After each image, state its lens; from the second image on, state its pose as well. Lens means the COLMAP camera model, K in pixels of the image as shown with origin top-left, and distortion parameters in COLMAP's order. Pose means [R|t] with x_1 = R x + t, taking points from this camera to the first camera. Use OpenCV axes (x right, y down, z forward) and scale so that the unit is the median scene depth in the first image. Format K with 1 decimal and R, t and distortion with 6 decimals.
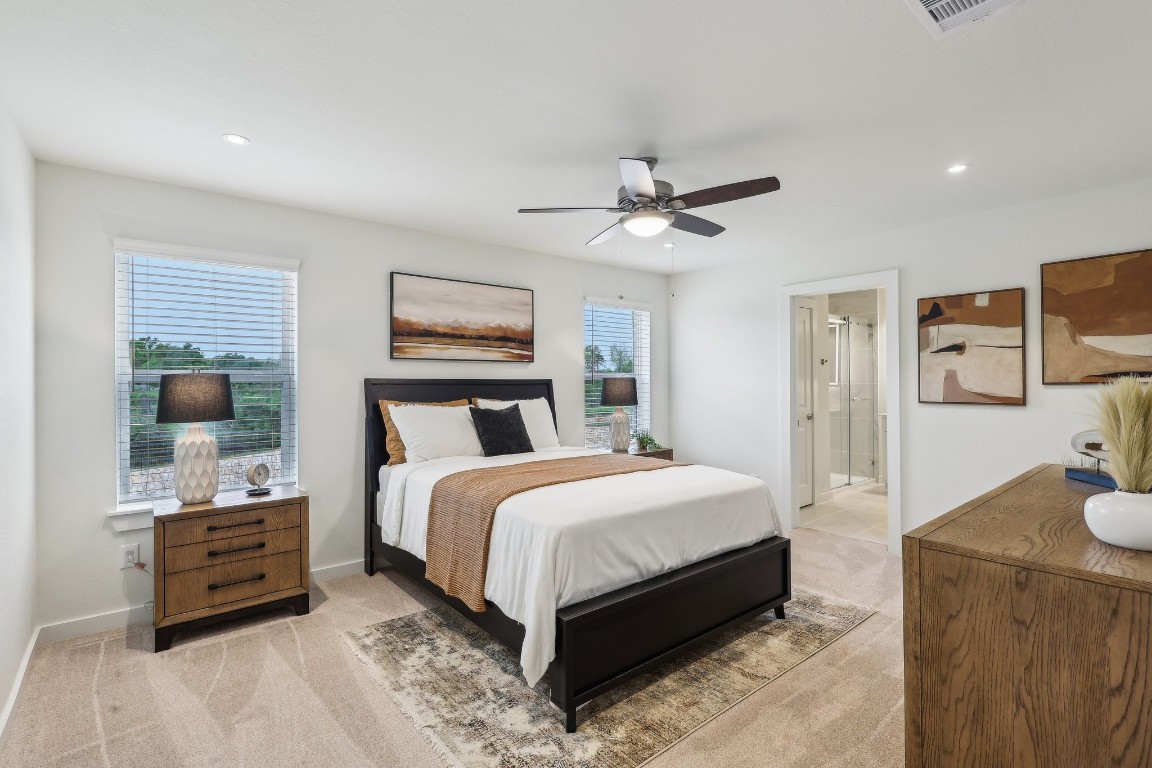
lens RADIAL K [[541.7, 0, 569.0], [0, 541.7, 385.7], [0, 0, 1]] dist [-0.002476, -0.000125]
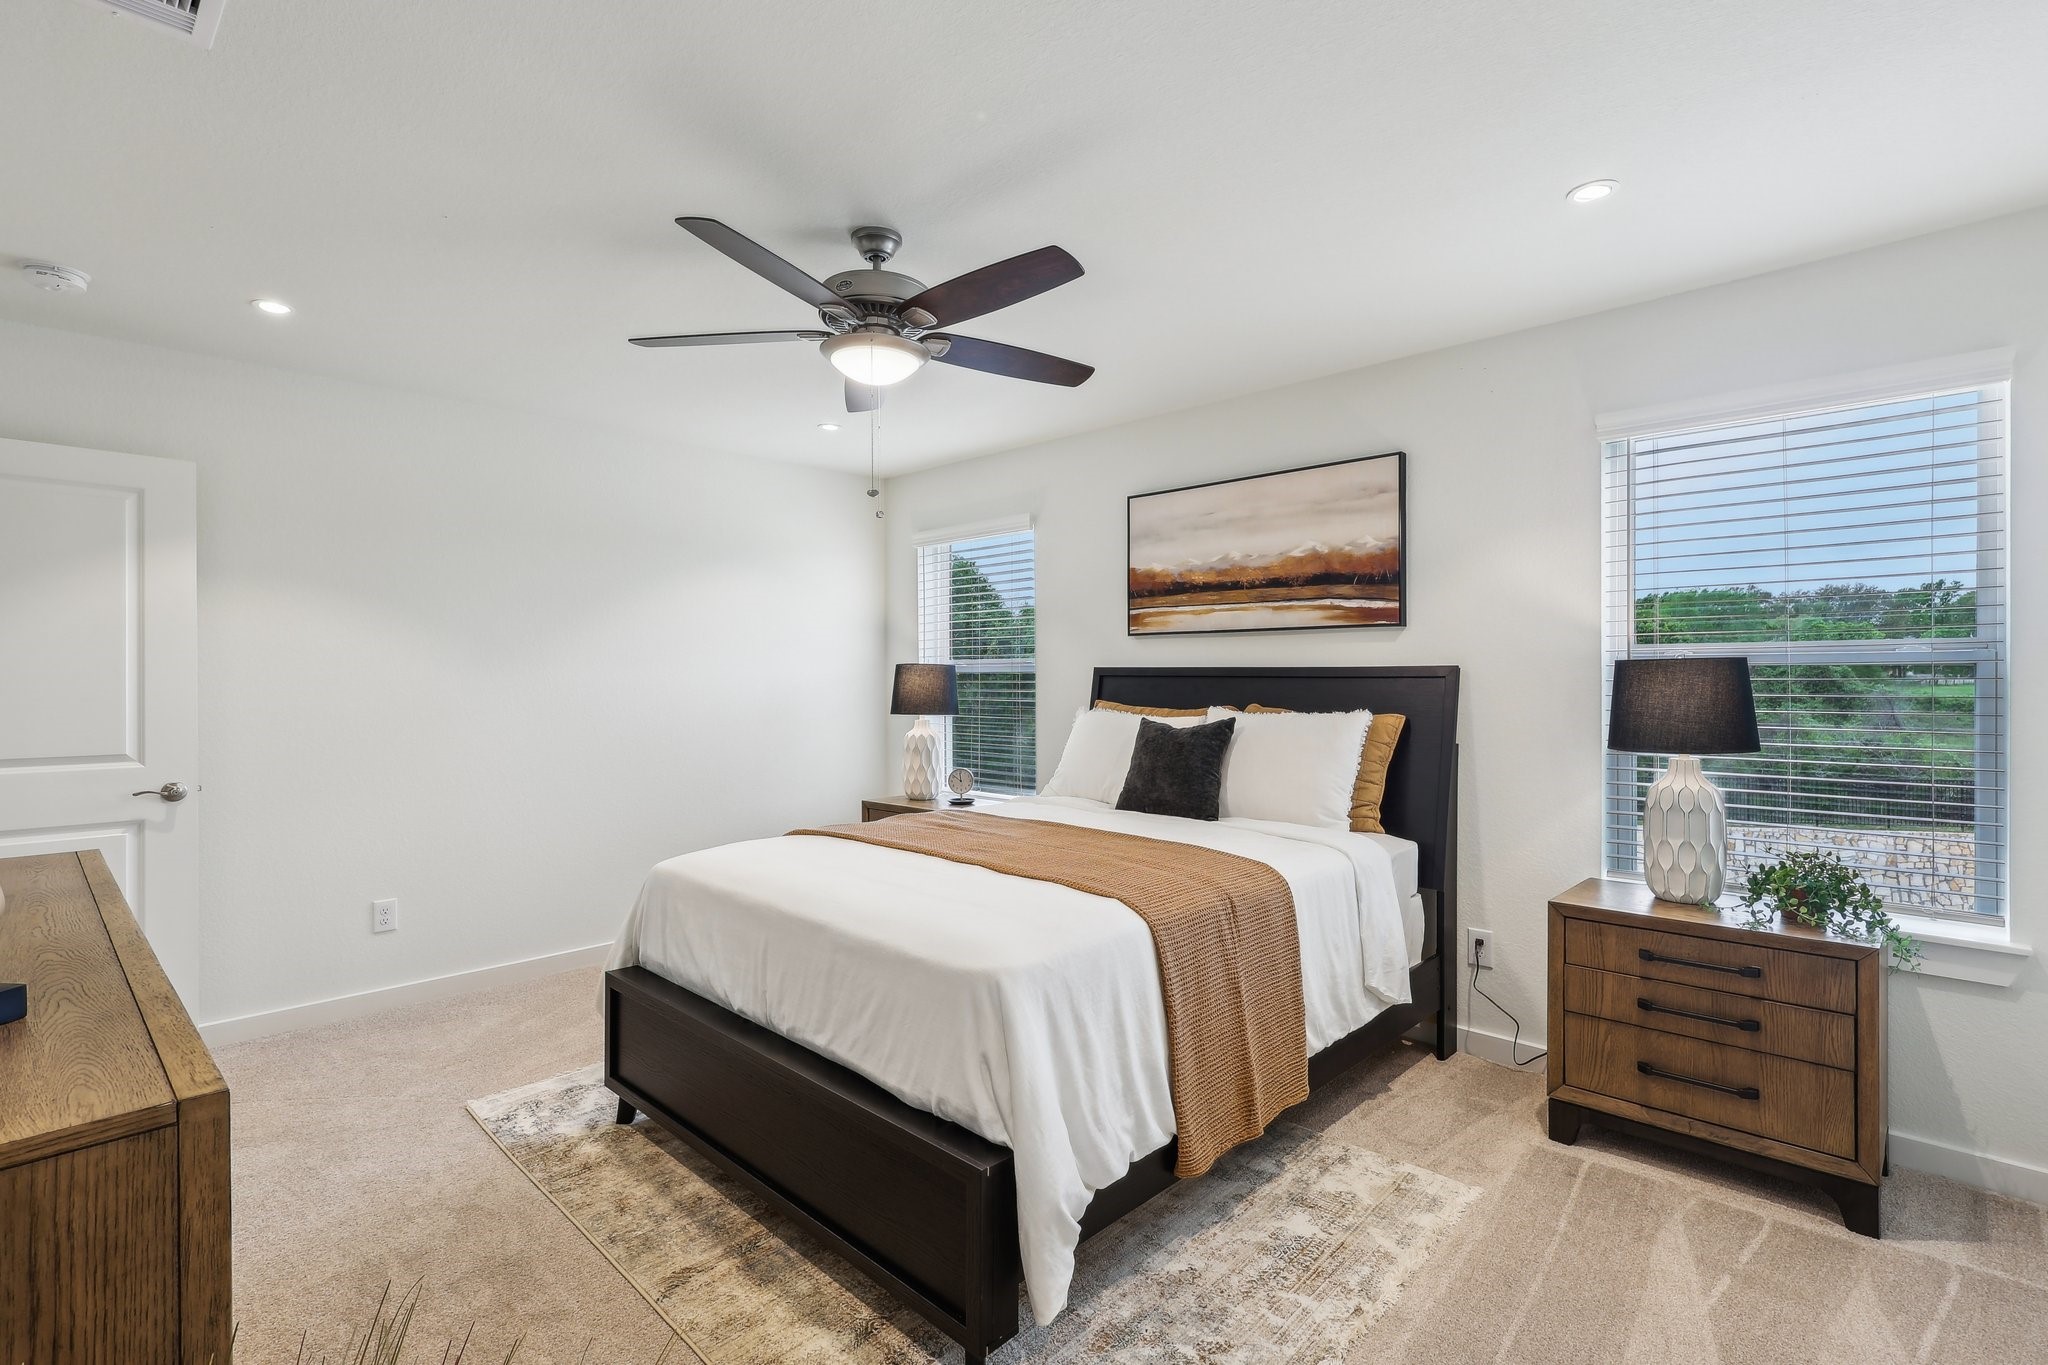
lens RADIAL K [[962.9, 0, 1005.9], [0, 962.9, 672.5], [0, 0, 1]] dist [-0.002476, -0.000125]
pose [[0.100016, -0.005551, -0.994970, 0.754557], [-0.013574, 0.999884, -0.006942, 0.002005], [0.994893, 0.014201, 0.099929, 0.743914]]
